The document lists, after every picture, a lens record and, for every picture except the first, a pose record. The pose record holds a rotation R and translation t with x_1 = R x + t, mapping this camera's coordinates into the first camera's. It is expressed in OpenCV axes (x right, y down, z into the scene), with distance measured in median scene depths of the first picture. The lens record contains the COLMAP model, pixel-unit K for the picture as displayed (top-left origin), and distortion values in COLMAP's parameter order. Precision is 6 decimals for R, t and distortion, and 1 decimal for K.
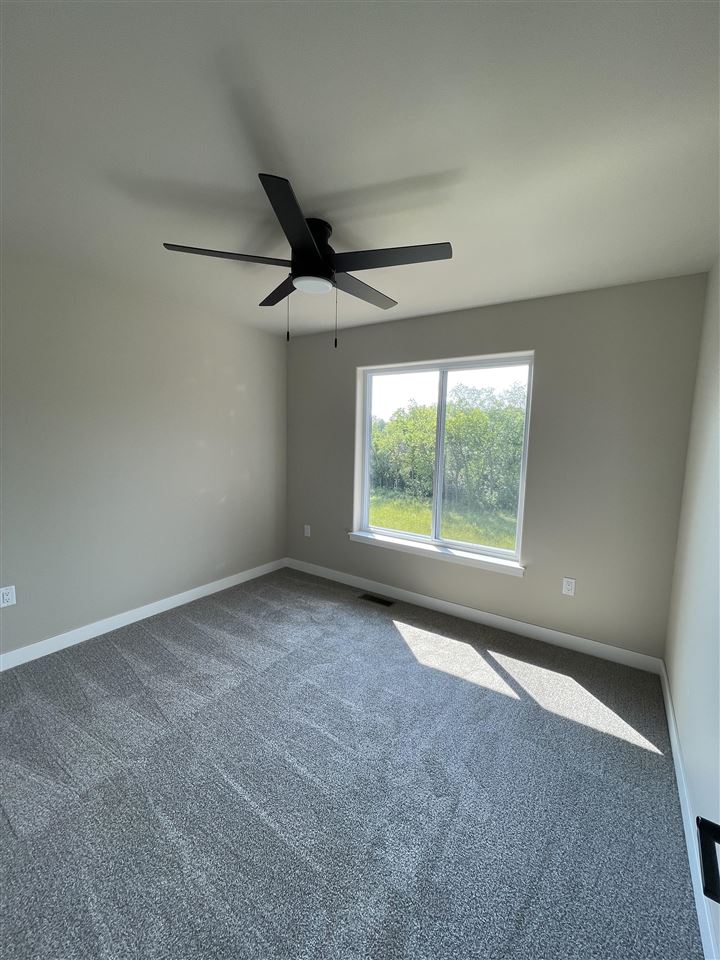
lens RADIAL K [[386.1, 0, 360.0], [0, 386.1, 480.0], [0, 0, 1]] dist [0.003375, 0.000124]
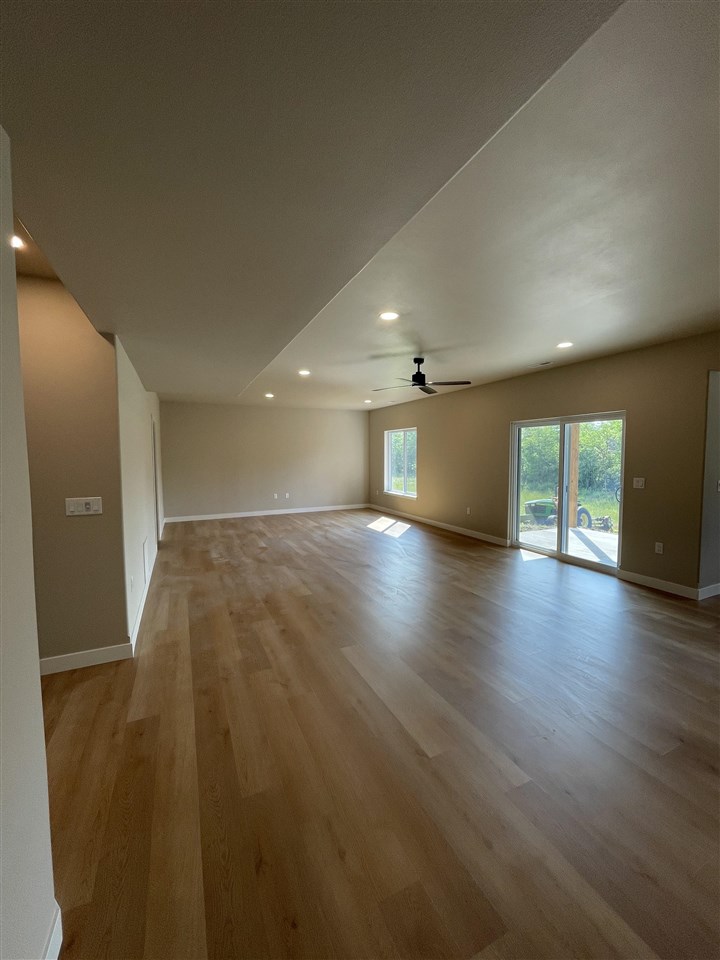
lens RADIAL K [[385.9, 0, 360.8], [0, 385.9, 471.8], [0, 0, 1]] dist [0.000502, 0.000016]
pose [[0.833526, -0.043133, -0.550795, 1.355004], [0.021968, 0.998747, -0.044969, 0.117641], [0.552044, 0.025383, 0.833429, -1.379395]]
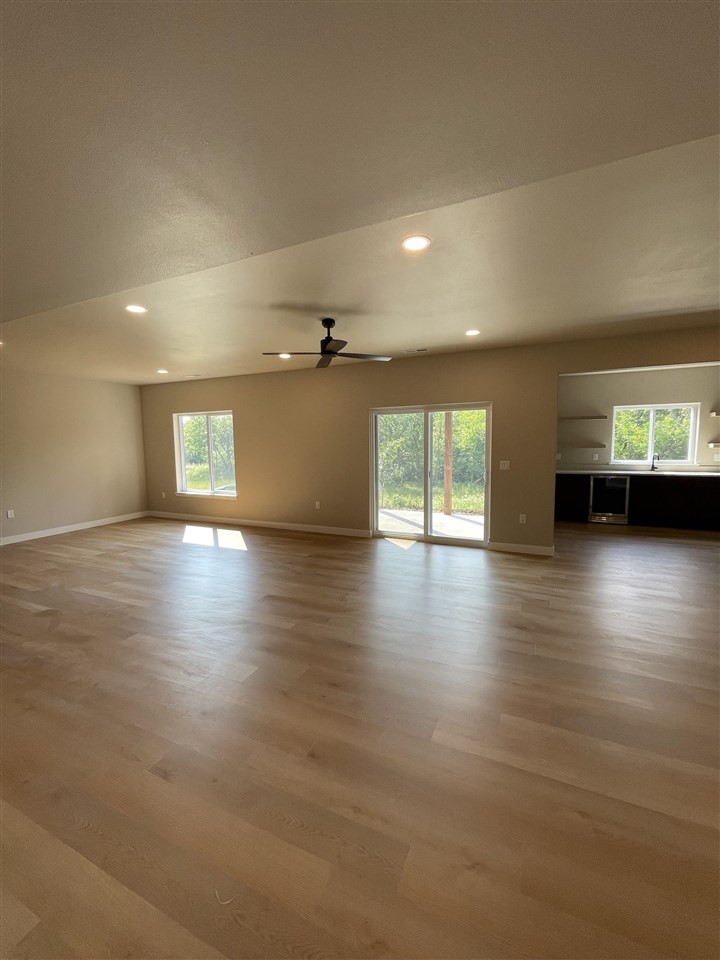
lens RADIAL K [[386.1, 0, 360.0], [0, 386.1, 480.0], [0, 0, 1]] dist [0.003375, 0.000124]
pose [[0.989573, -0.091507, 0.111231, 0.735667], [0.087128, 0.995241, 0.043626, 0.063667], [-0.114693, -0.033480, 0.992837, -1.223335]]
